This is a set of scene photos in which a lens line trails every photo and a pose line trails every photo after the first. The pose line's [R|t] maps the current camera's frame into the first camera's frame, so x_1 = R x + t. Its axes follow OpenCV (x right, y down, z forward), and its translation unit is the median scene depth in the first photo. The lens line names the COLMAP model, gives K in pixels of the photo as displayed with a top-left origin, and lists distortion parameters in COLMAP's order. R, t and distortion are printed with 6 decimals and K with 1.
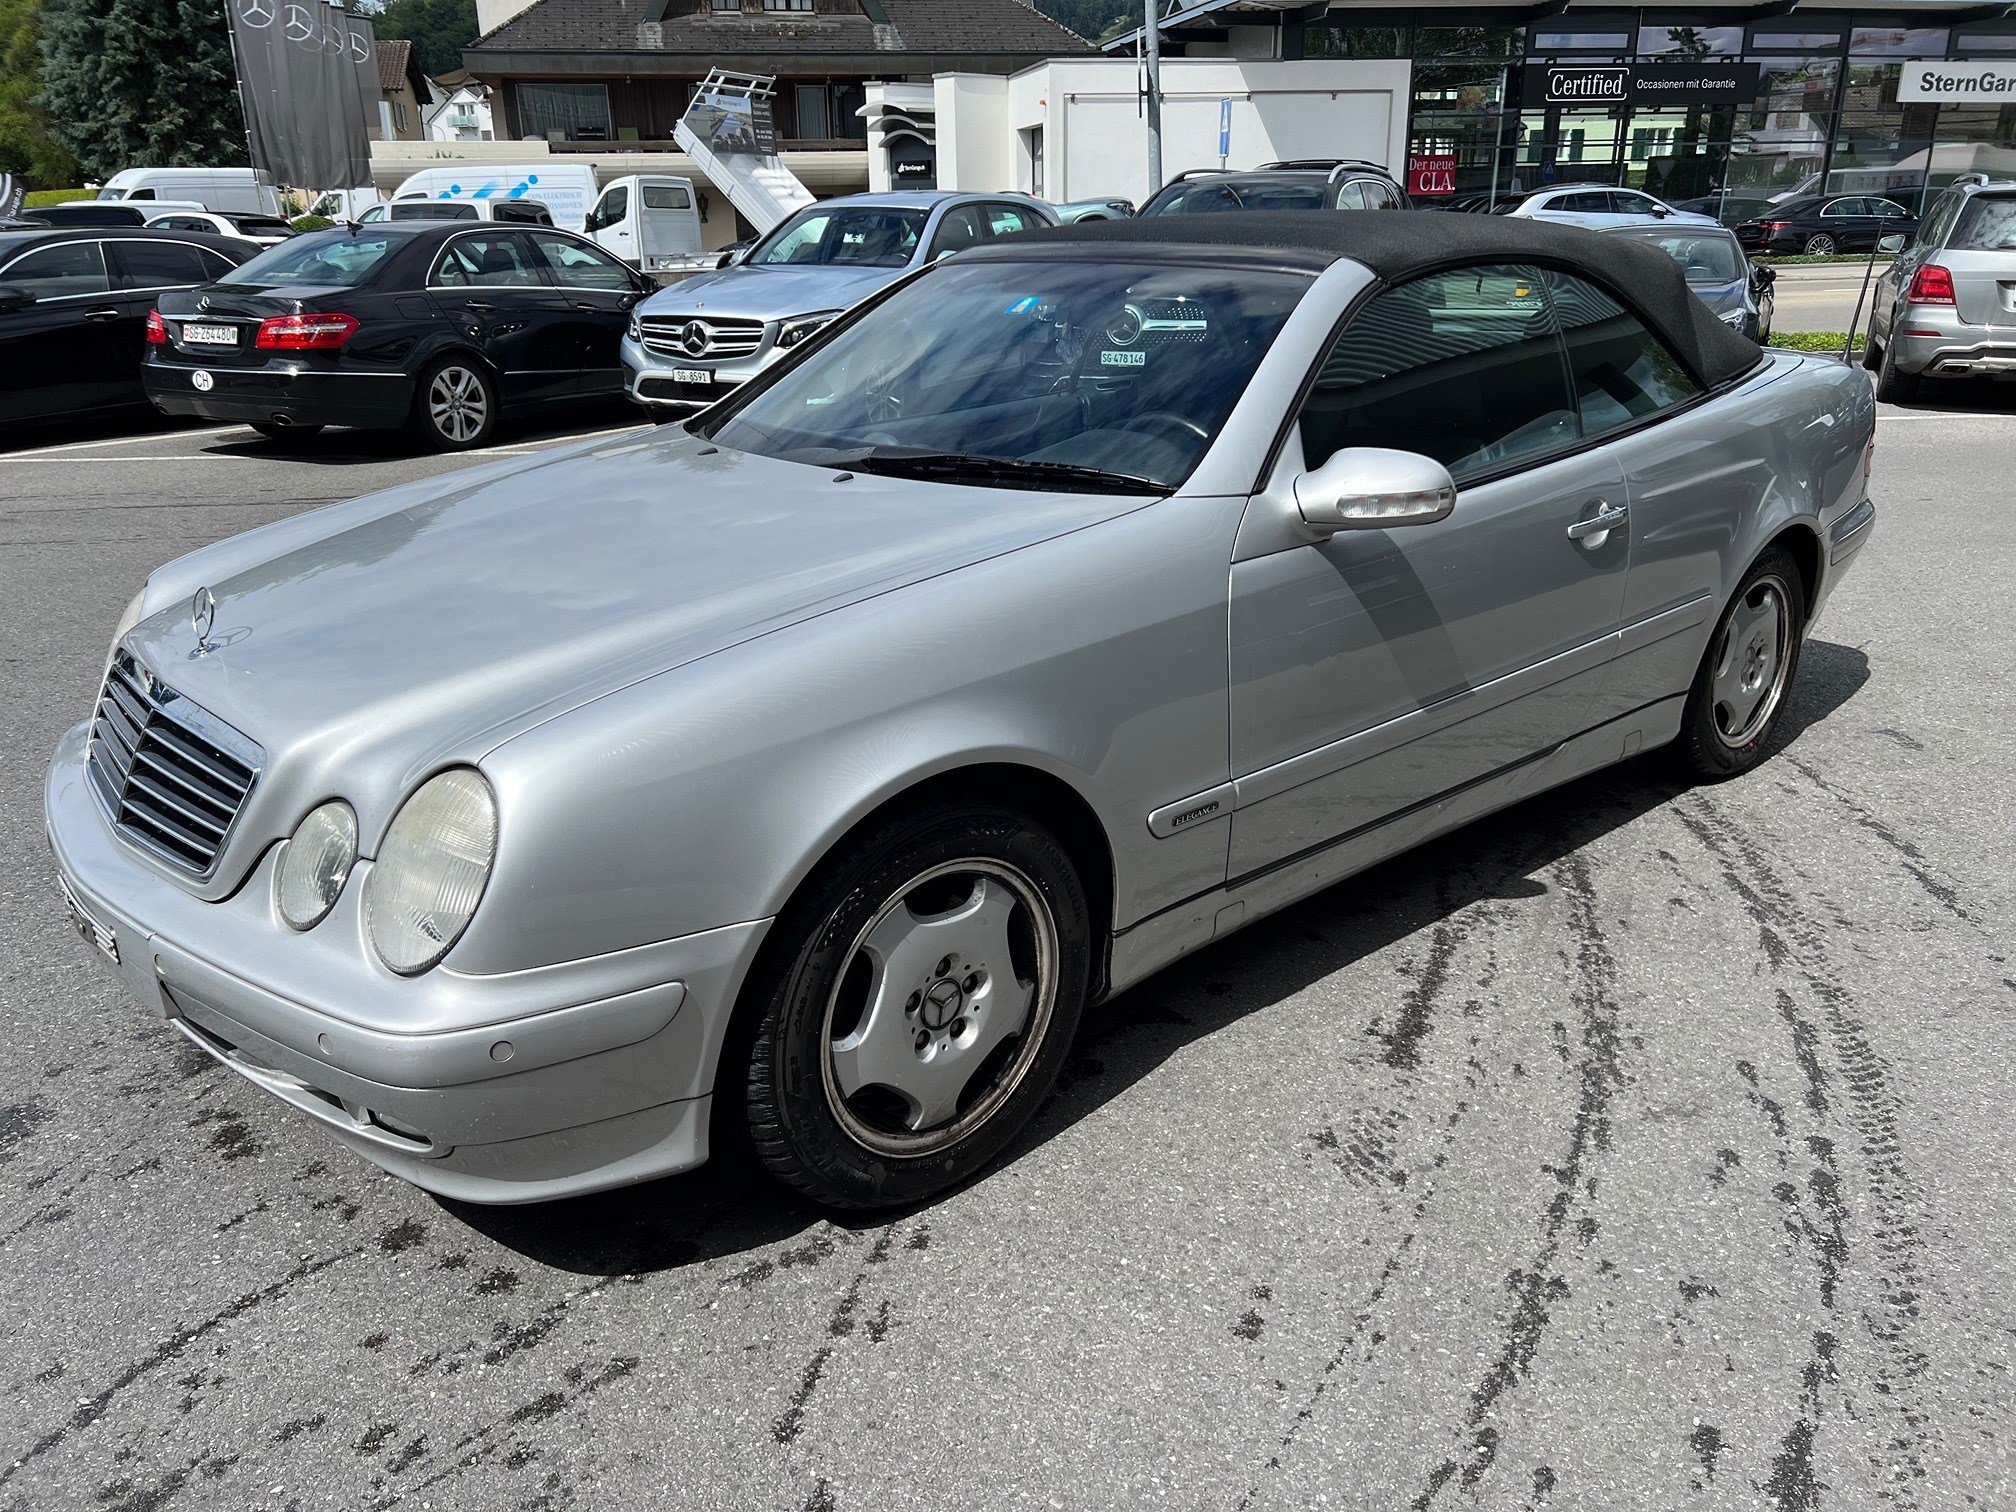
lens RADIAL K [[1542.1, 0, 1003.2], [0, 1542.1, 788.6], [0, 0, 1]] dist [0.053779, -0.068649]
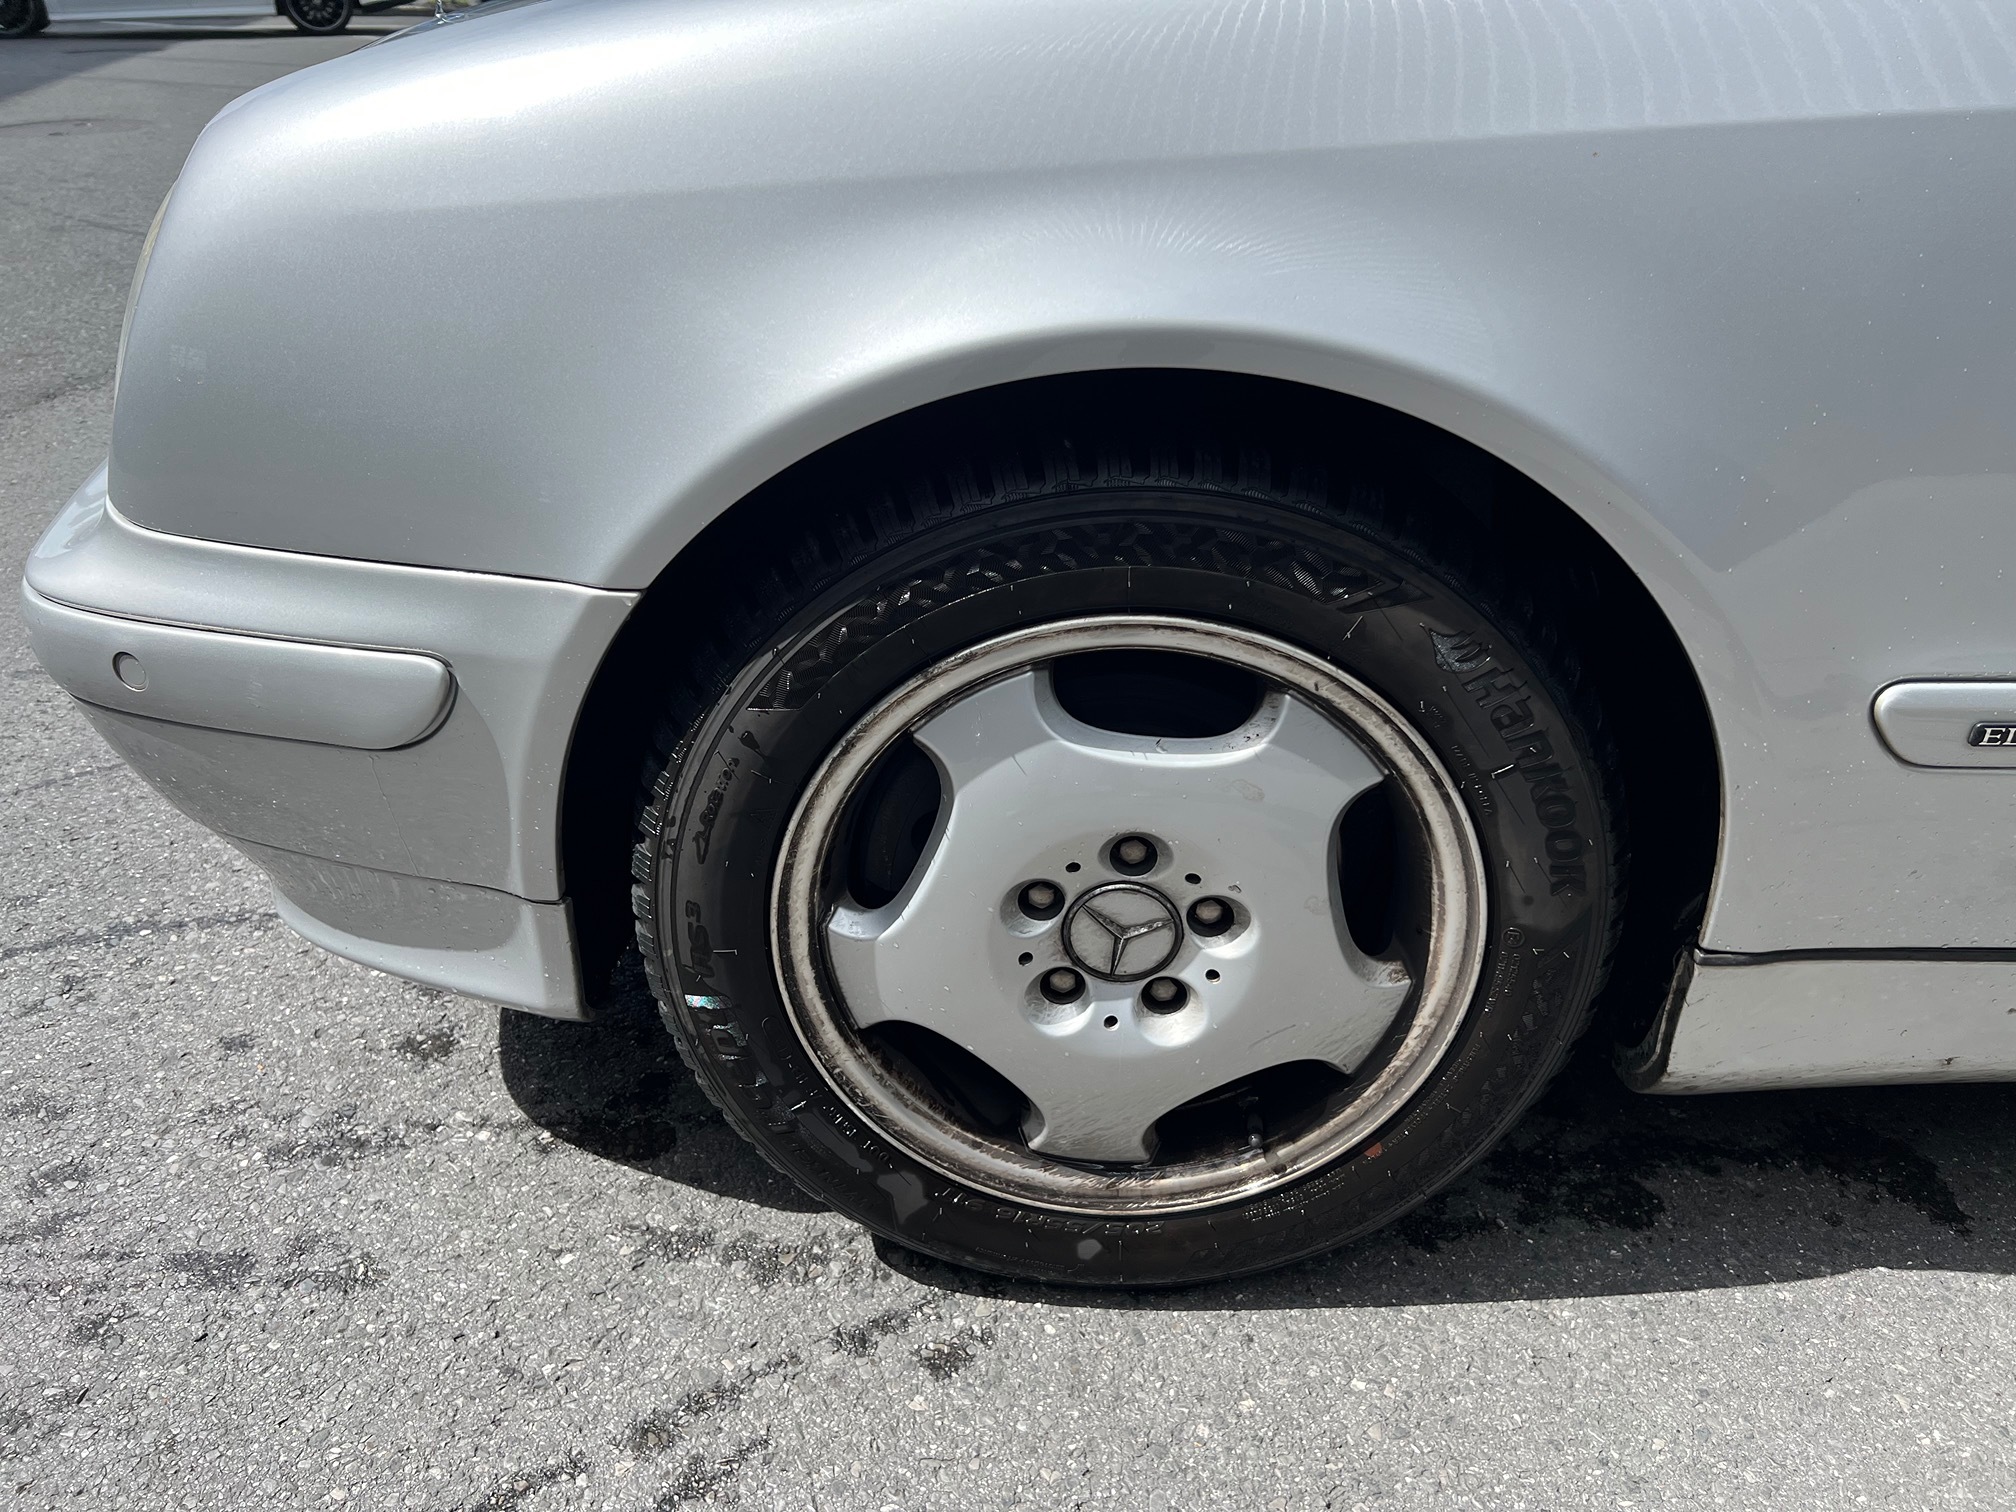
lens RADIAL K [[1542.1, 0, 1003.2], [0, 1542.1, 788.6], [0, 0, 1]] dist [0.053779, -0.068649]
pose [[0.712473, 0.347471, -0.609628, 0.194038], [-0.246158, 0.937341, 0.246574, -0.000231], [0.657106, -0.025612, 0.753363, 0.649687]]
